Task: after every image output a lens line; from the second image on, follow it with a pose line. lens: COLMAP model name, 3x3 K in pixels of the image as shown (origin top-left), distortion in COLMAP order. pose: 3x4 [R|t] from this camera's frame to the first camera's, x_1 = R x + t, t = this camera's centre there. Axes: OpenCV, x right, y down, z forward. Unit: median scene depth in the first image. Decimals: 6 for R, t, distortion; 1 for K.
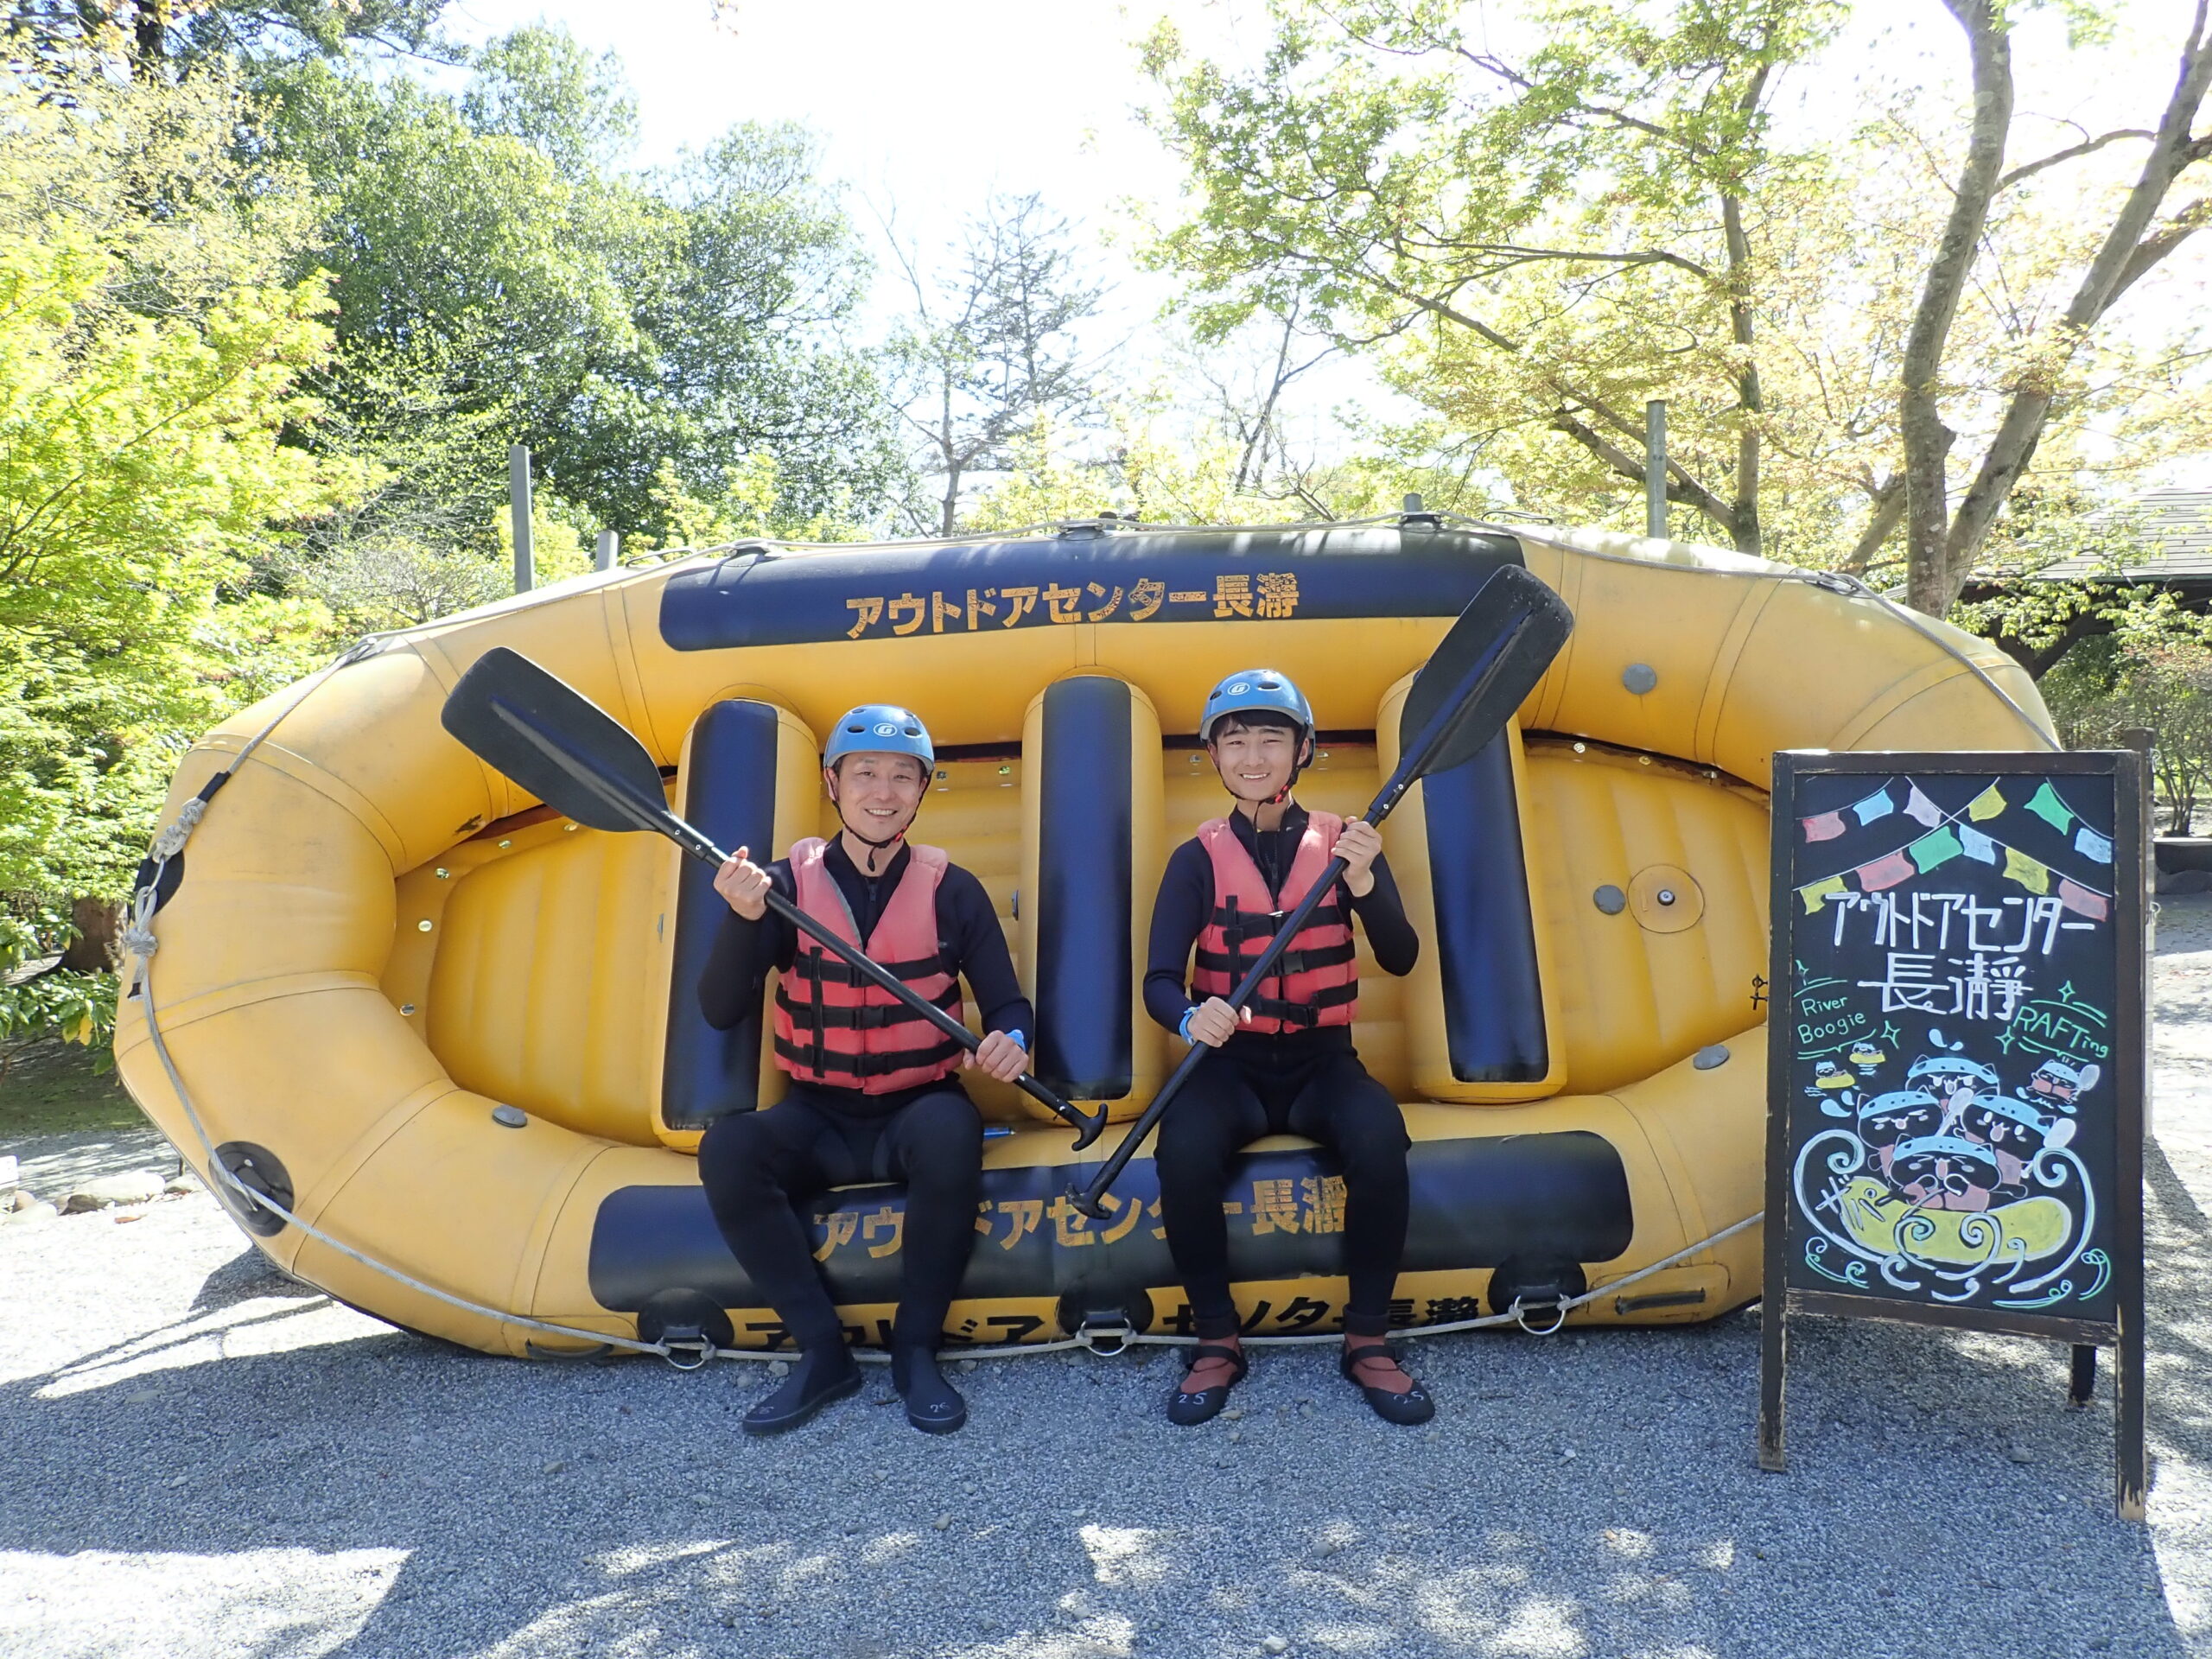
lens RADIAL K [[1626.3, 0, 1106.0], [0, 1626.3, 829.5], [0, 0, 1]] dist [0.003877, 0.000008]
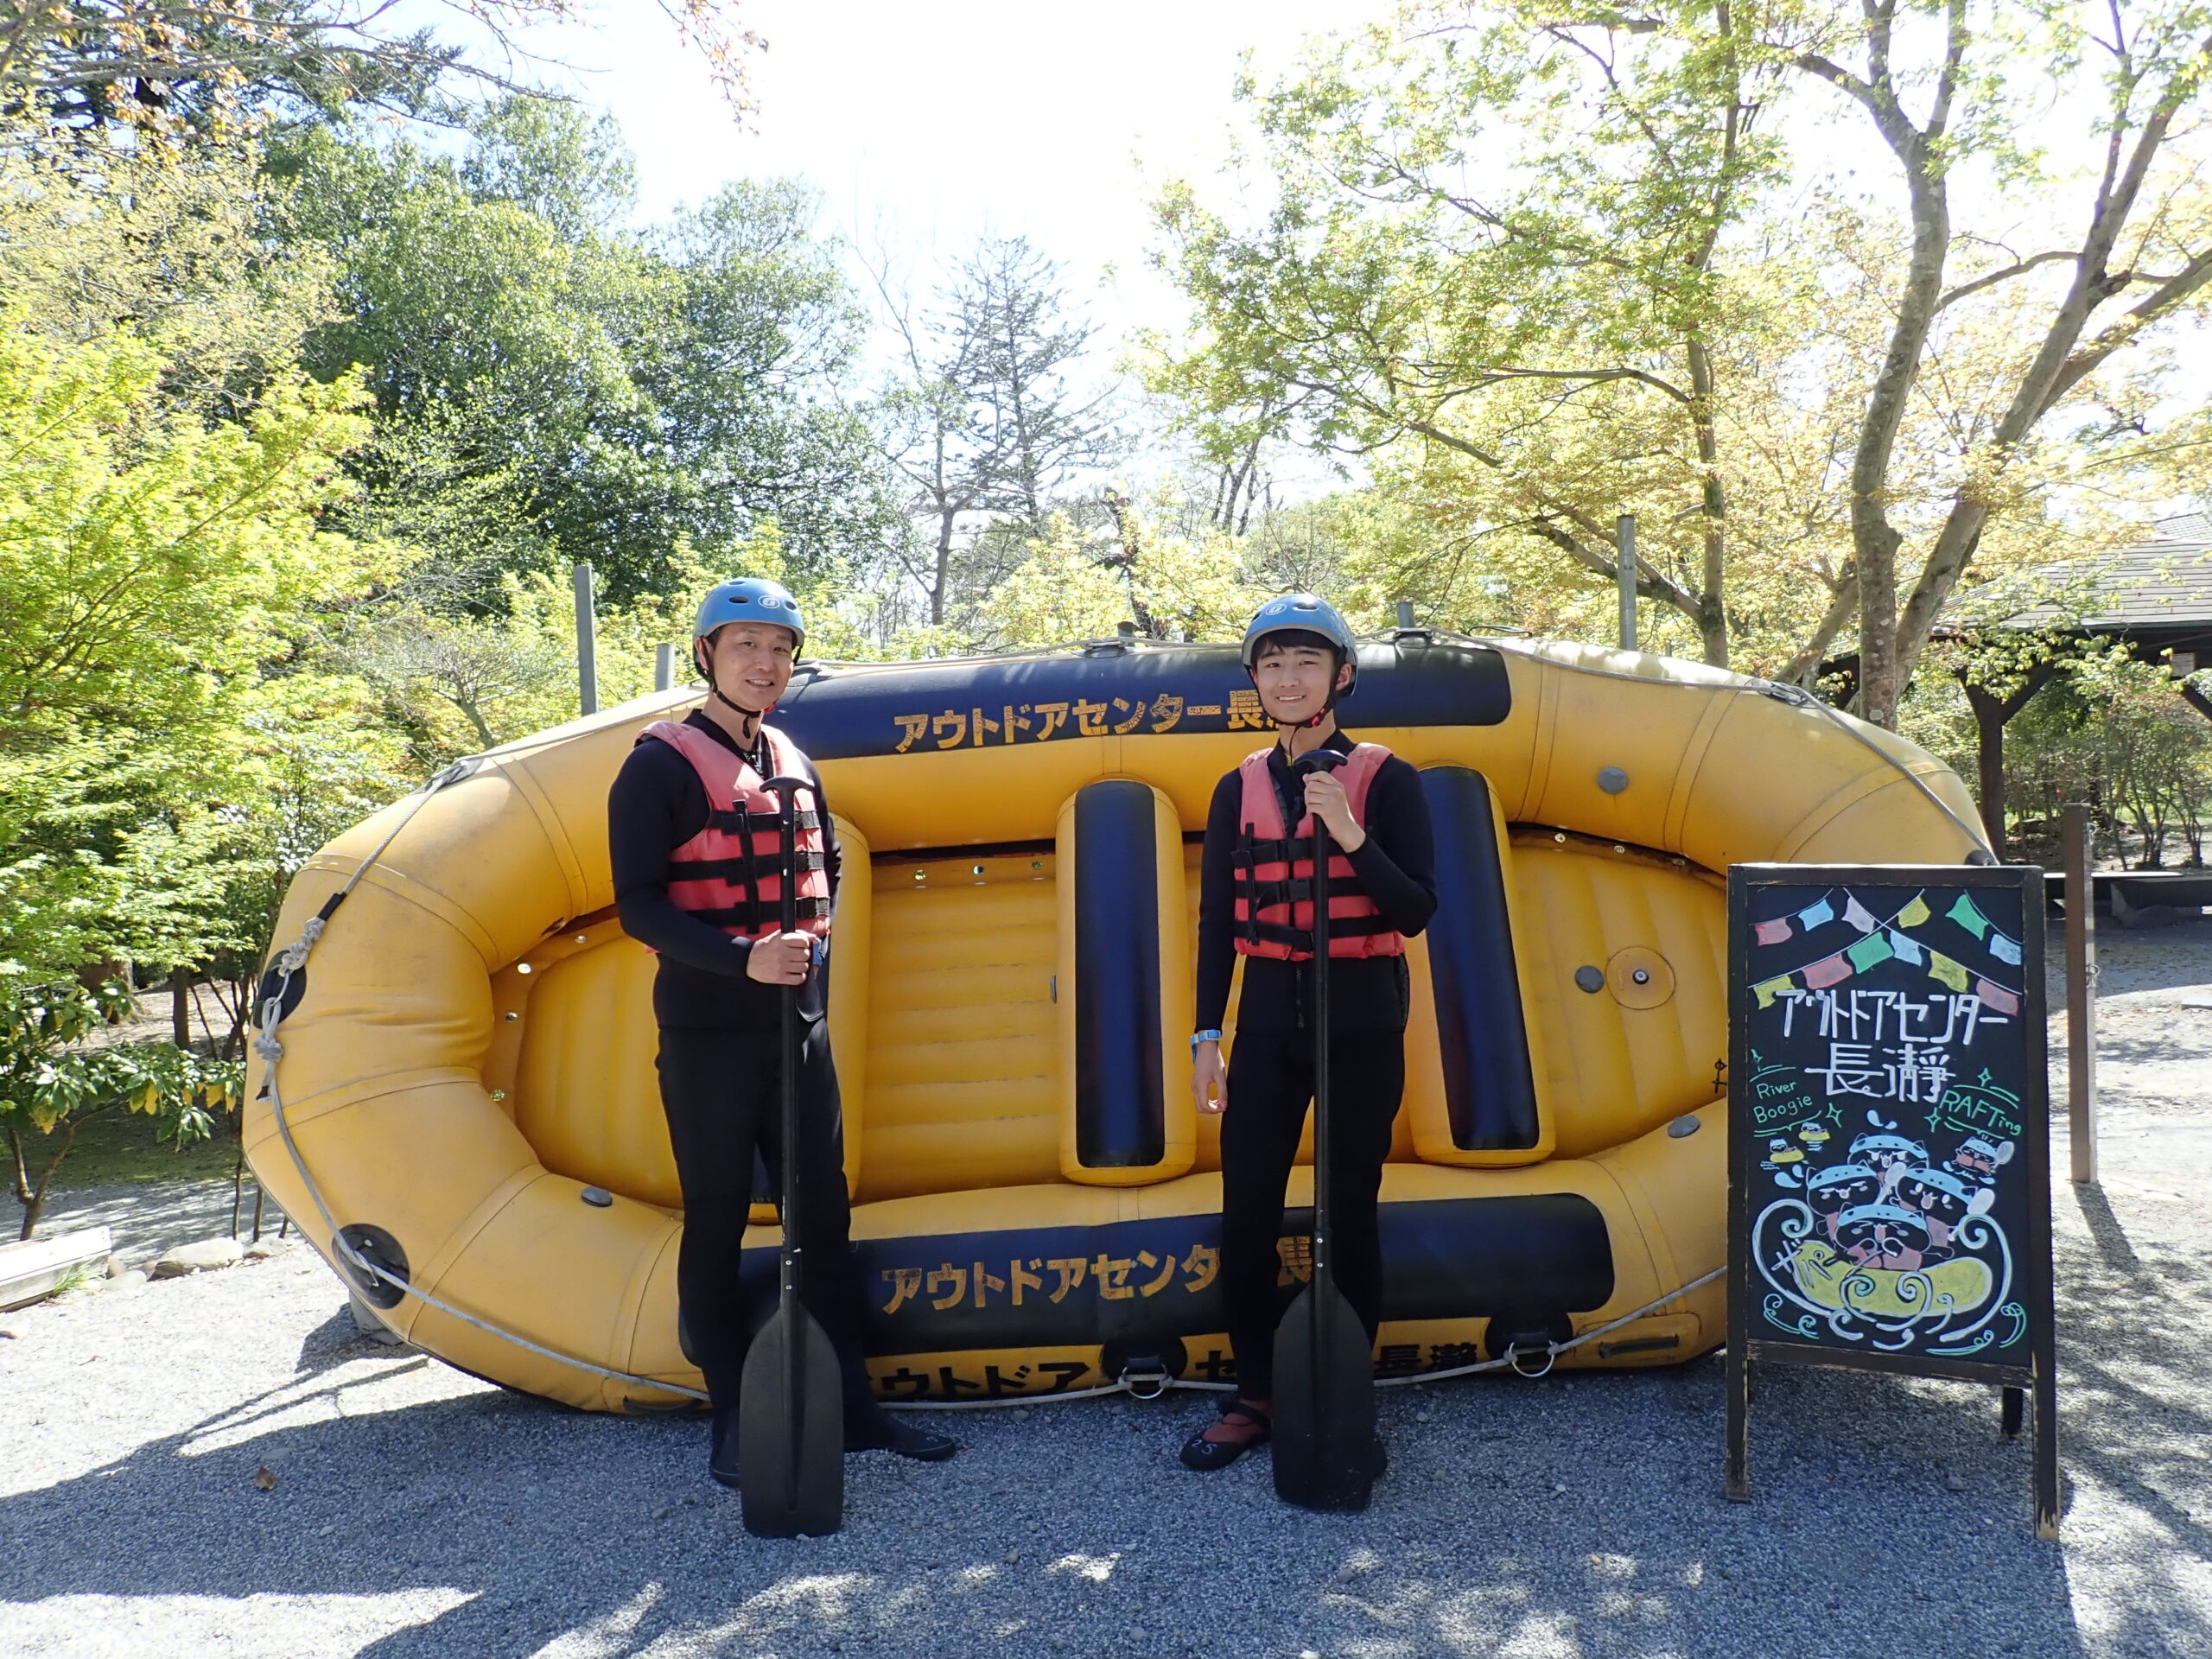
lens RADIAL K [[1626.3, 0, 1106.6], [0, 1626.3, 832.4], [0, 0, 1]] dist [0.002393, 0.002905]
pose [[0.999906, -0.011526, 0.007479, -0.024870], [0.011649, 0.999795, -0.016542, -0.042191], [-0.007287, 0.016627, 0.999835, -0.100838]]
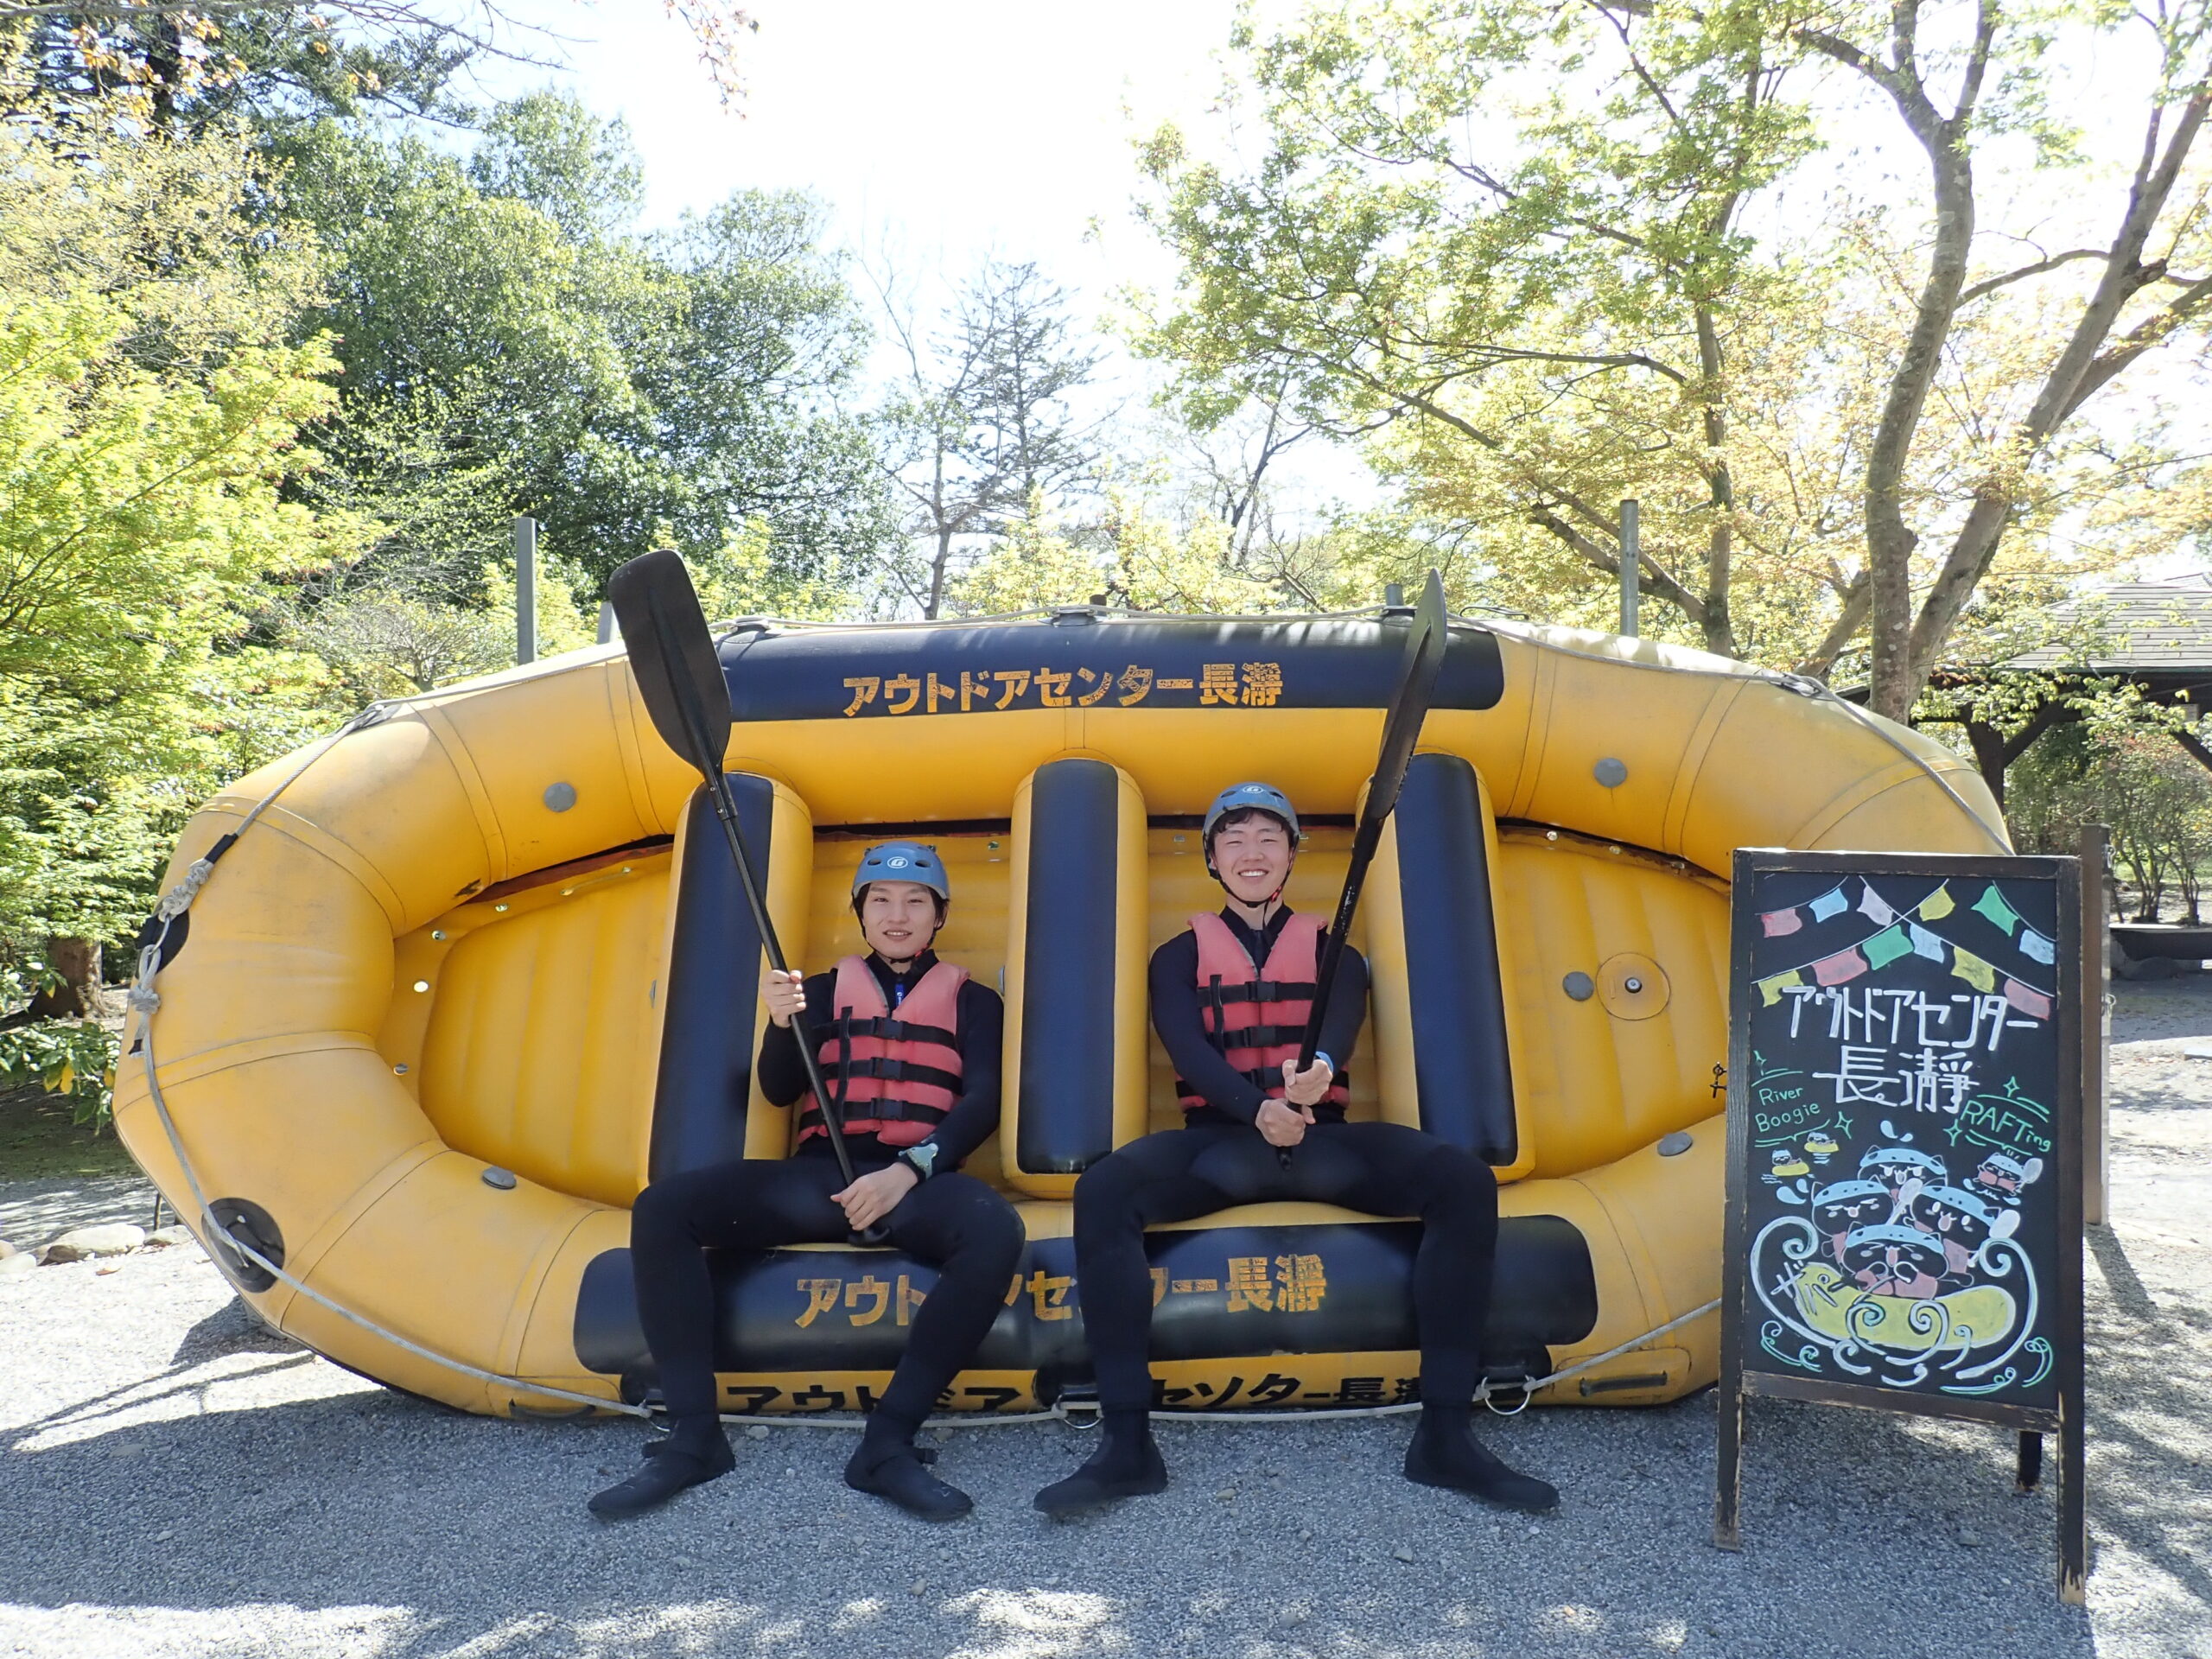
lens RADIAL K [[1626.3, 0, 1106.6], [0, 1626.3, 832.4], [0, 0, 1]] dist [0.002393, 0.002905]
pose [[0.999715, 0.020928, 0.011507, -0.002617], [-0.020502, 0.999145, -0.035908, -0.009526], [-0.012249, 0.035662, 0.999289, -0.026717]]
